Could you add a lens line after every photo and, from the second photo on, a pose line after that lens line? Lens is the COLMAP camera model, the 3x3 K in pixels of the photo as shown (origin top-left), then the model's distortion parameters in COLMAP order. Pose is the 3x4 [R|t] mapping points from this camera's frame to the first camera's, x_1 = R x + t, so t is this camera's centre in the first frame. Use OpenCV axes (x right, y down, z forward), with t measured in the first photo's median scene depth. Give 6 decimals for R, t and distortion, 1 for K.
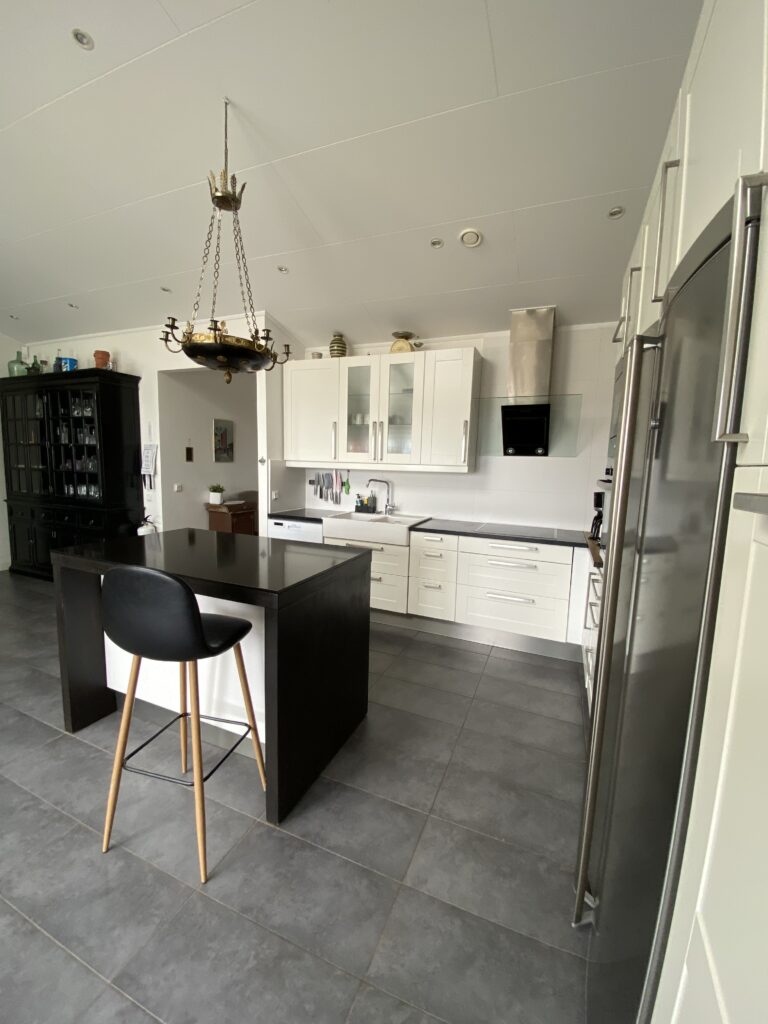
lens RADIAL K [[418.3, 0, 390.6], [0, 418.3, 513.1], [0, 0, 1]] dist [0.023960, -0.021727]
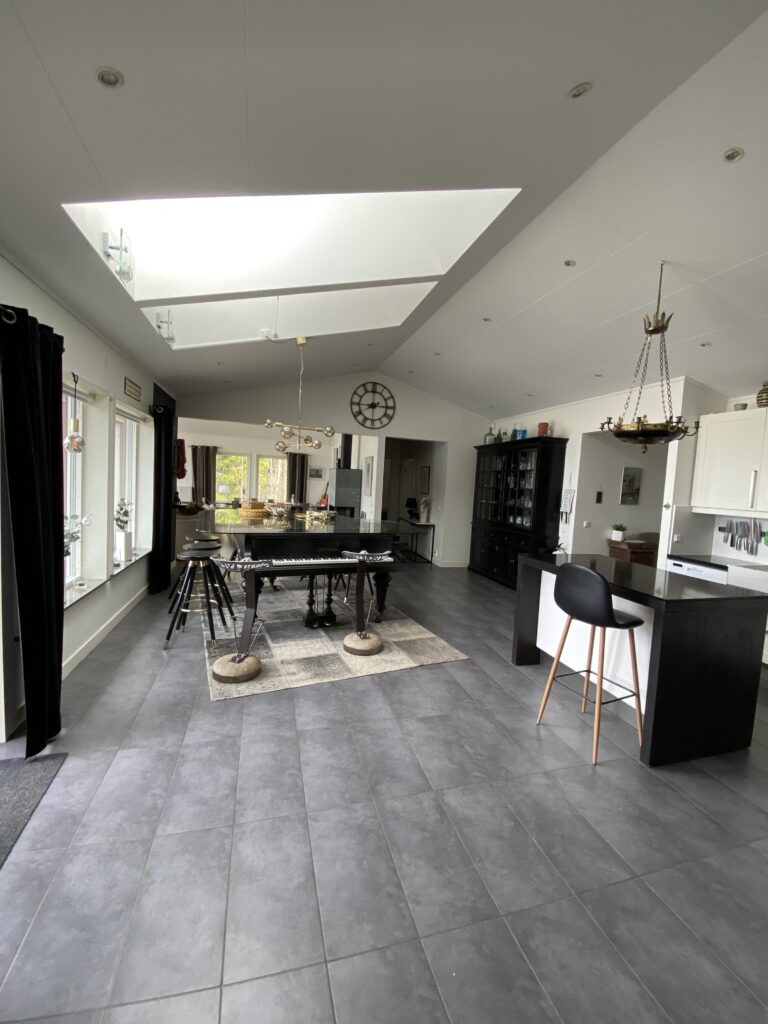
lens RADIAL K [[419.0, 0, 379.2], [0, 419.0, 510.8], [0, 0, 1]] dist [0.028200, -0.027740]
pose [[0.621238, 0.057579, -0.781503, 0.089790], [-0.130152, 0.991027, -0.030445, 0.020080], [0.772738, 0.120628, 0.623158, -0.272417]]
